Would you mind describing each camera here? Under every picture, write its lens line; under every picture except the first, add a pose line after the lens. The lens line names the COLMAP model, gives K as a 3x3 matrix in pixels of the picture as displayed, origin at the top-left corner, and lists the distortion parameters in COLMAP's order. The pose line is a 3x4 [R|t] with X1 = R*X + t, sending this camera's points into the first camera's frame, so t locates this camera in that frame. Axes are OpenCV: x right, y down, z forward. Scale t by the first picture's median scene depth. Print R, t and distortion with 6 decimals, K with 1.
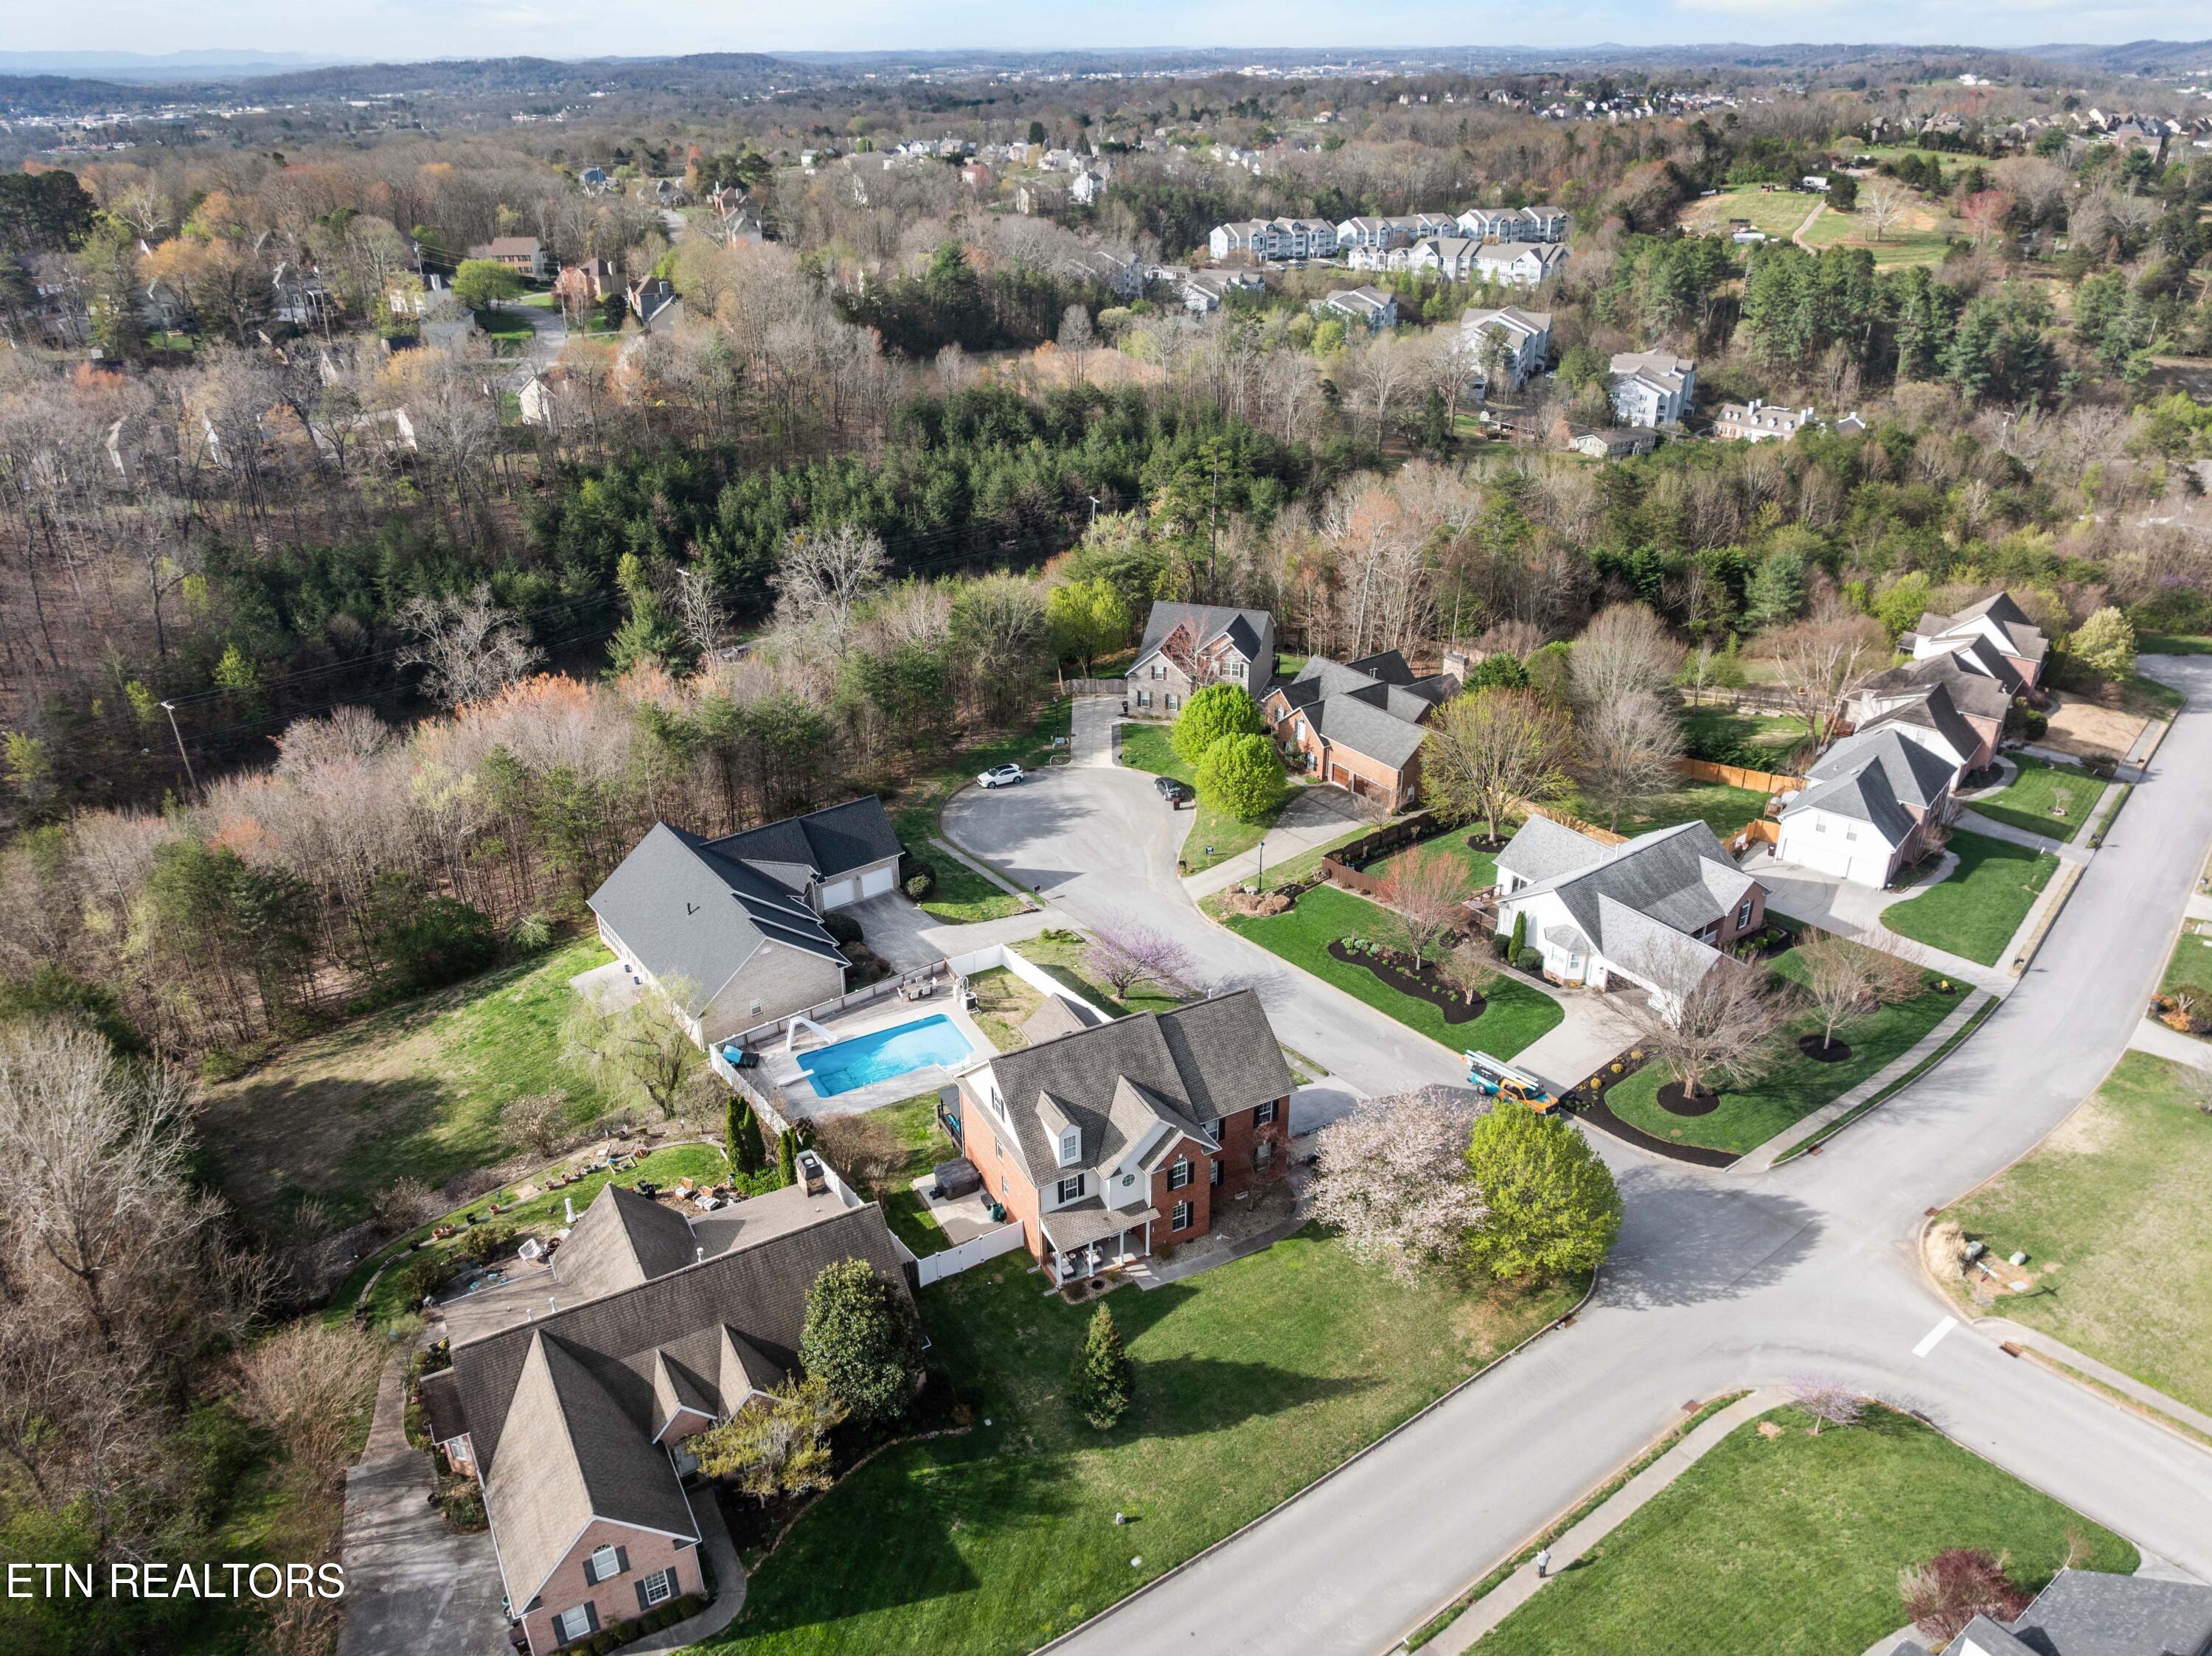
lens RADIAL K [[1567.5, 0, 1108.9], [0, 1567.5, 833.6], [0, 0, 1]] dist [-0.018118, -0.043492]
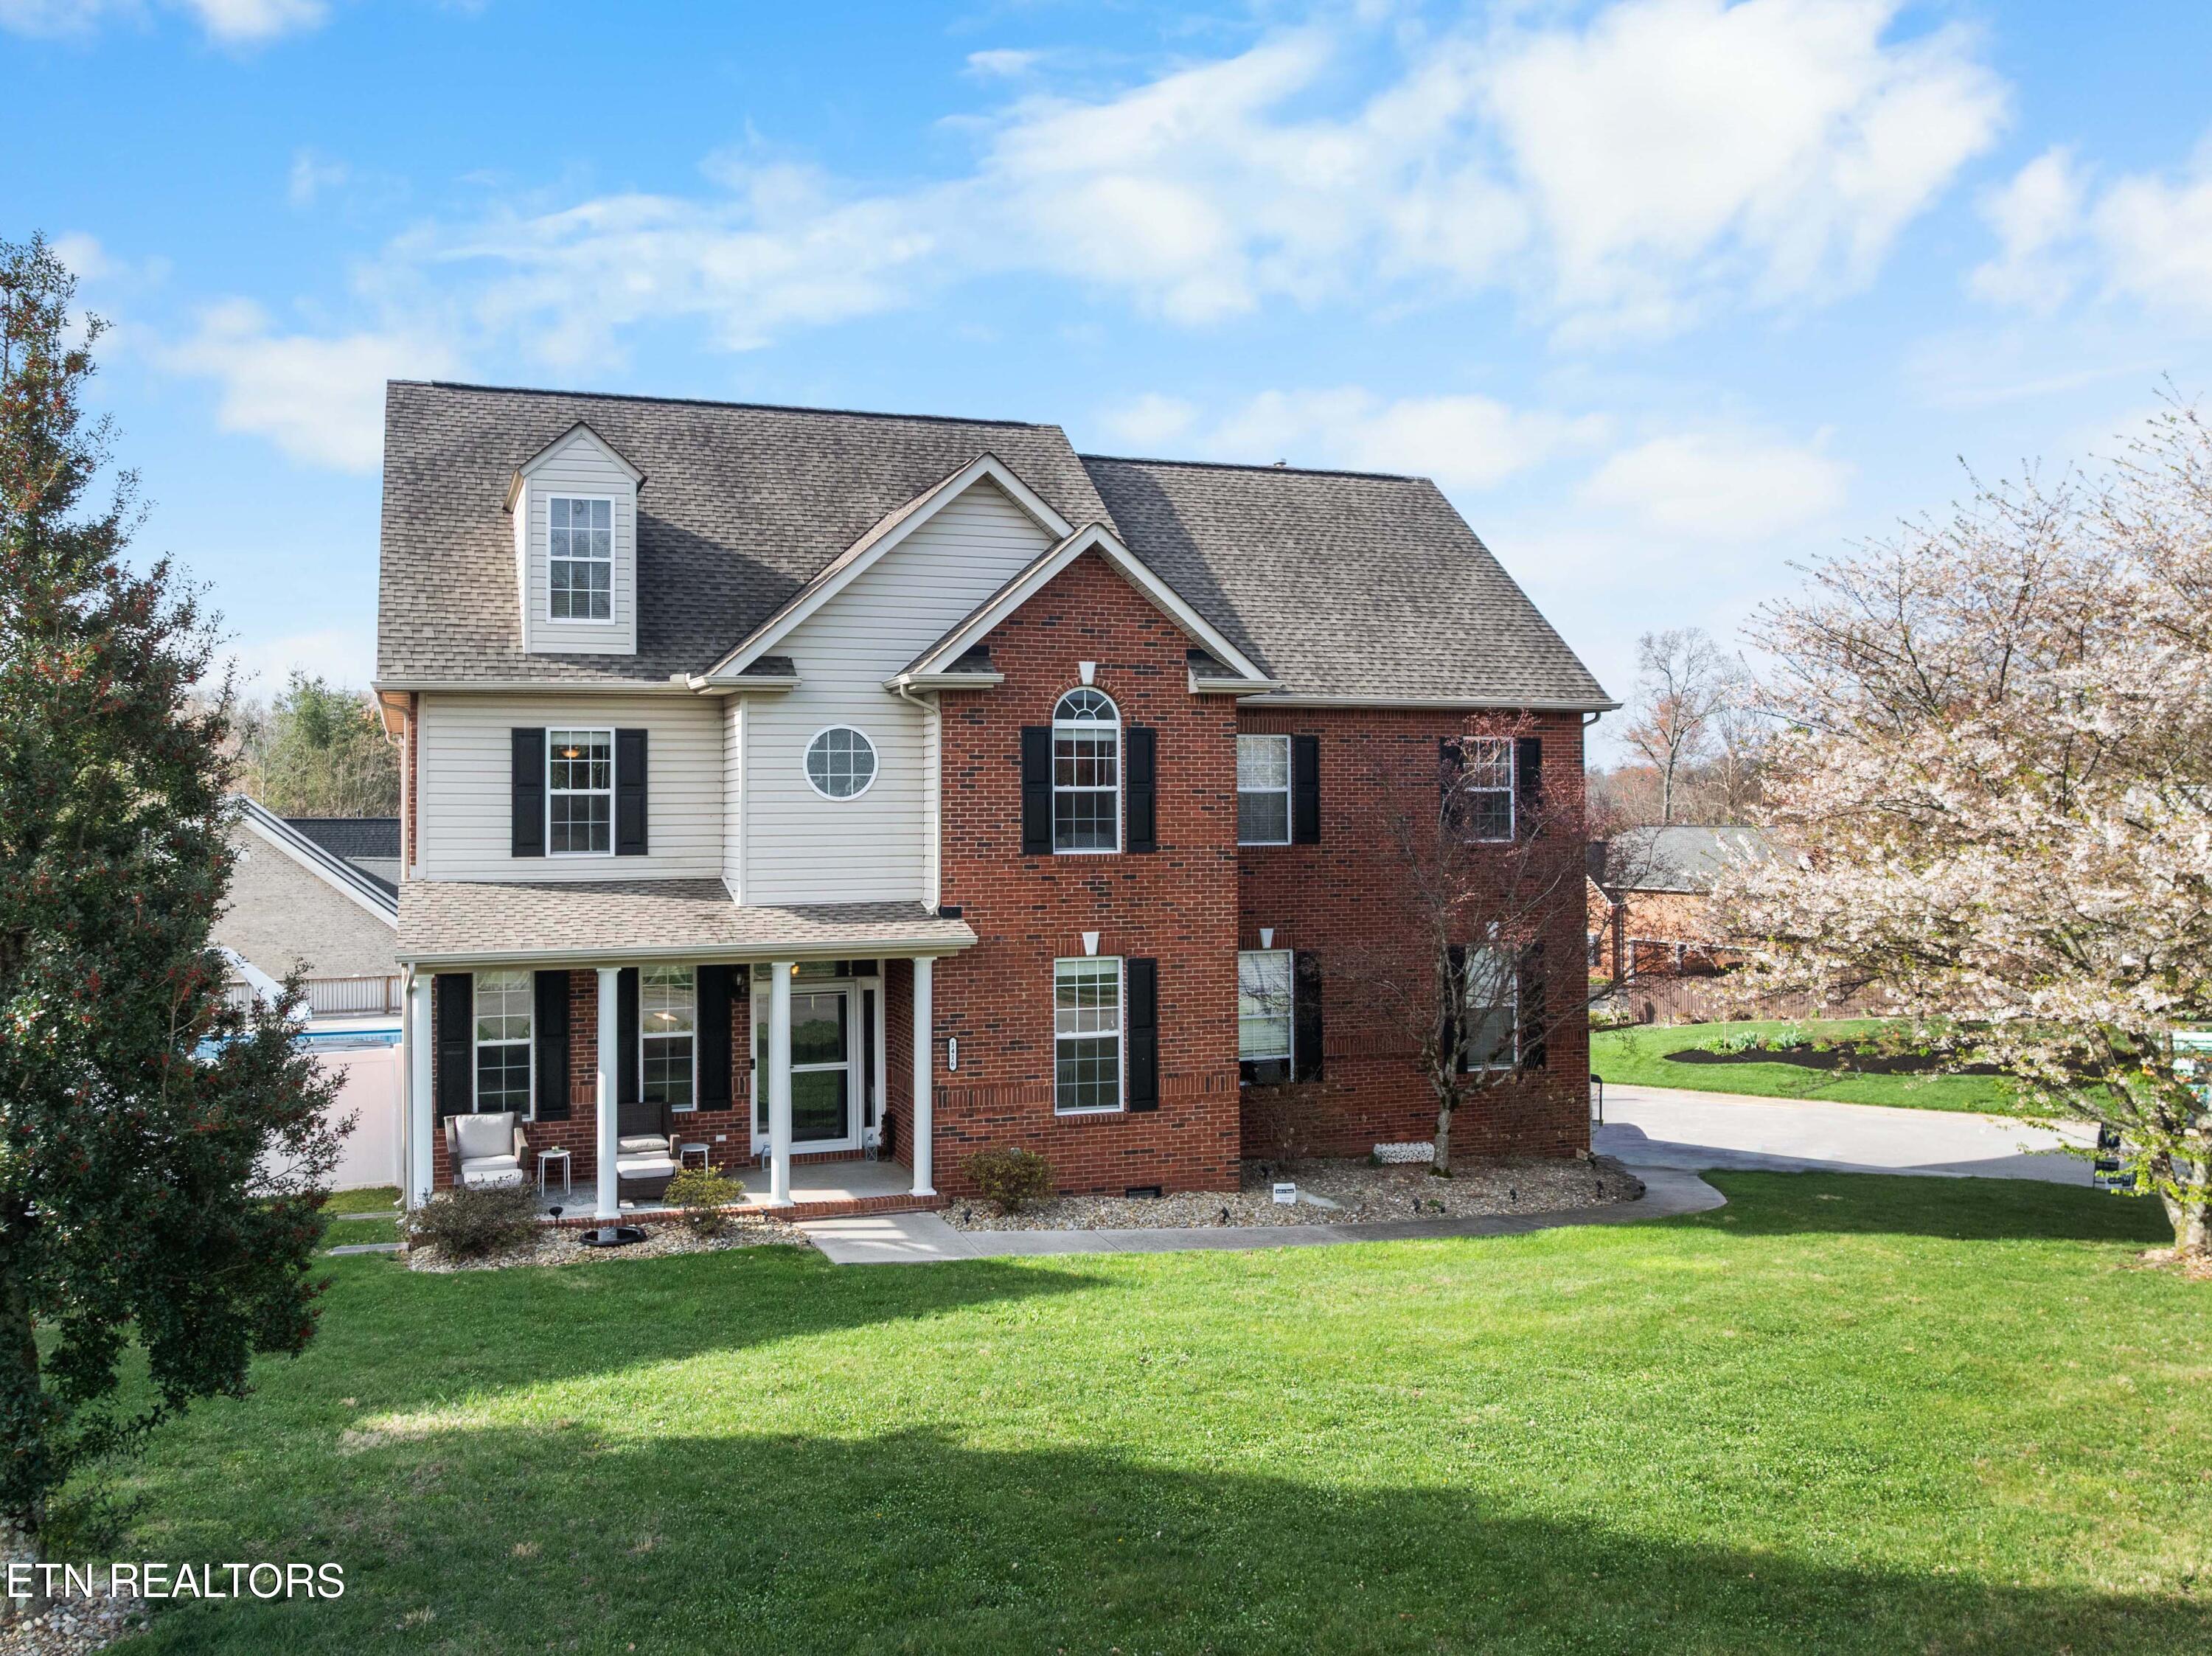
lens RADIAL K [[1818.2, 0, 1059.2], [0, 1818.2, 759.0], [0, 0, 1]] dist [-0.023166, -0.012927]
pose [[0.989955, -0.002179, -0.141366, 0.057772], [-0.066365, 0.875718, -0.478240, 0.251381], [0.124839, 0.482817, 0.866777, 0.582525]]
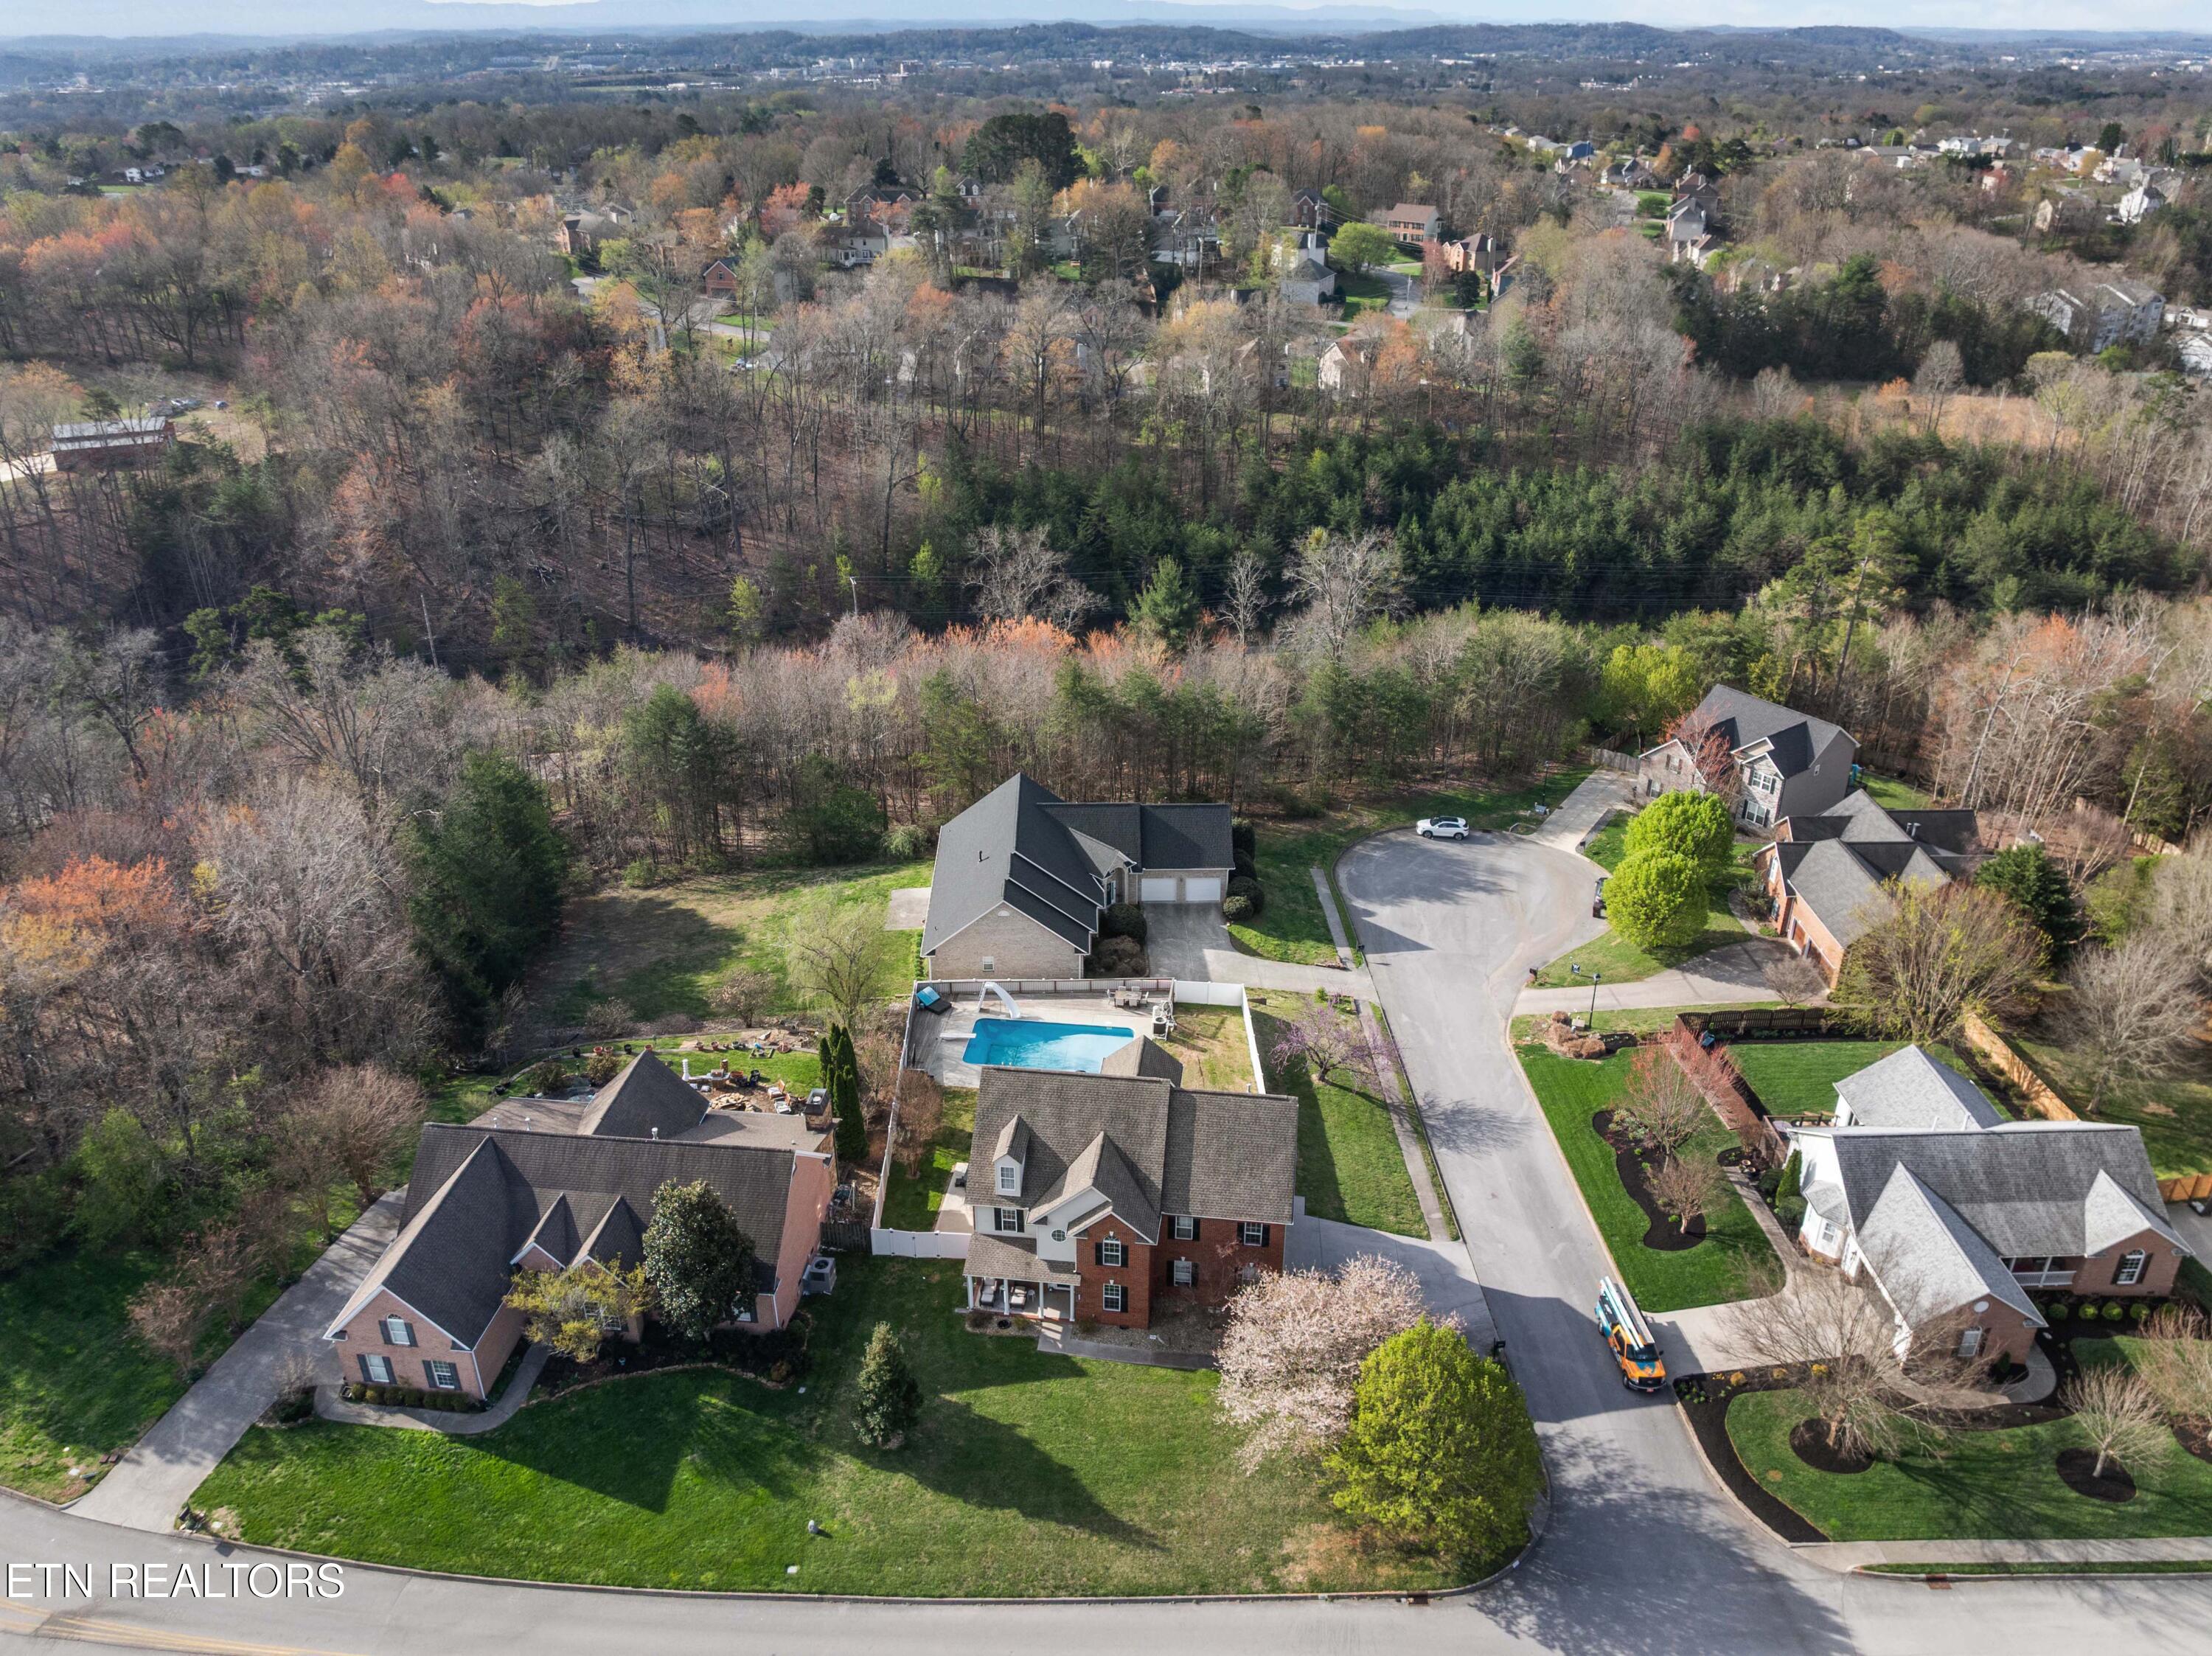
lens RADIAL K [[1637.3, 0, 1105.8], [0, 1637.3, 830.6], [0, 0, 1]] dist [-0.034318, 0.002982]
pose [[0.817231, 0.268293, -0.510052, 0.354208], [-0.269121, 0.960266, 0.073911, -0.071915], [0.509615, 0.076864, 0.856962, 0.105089]]
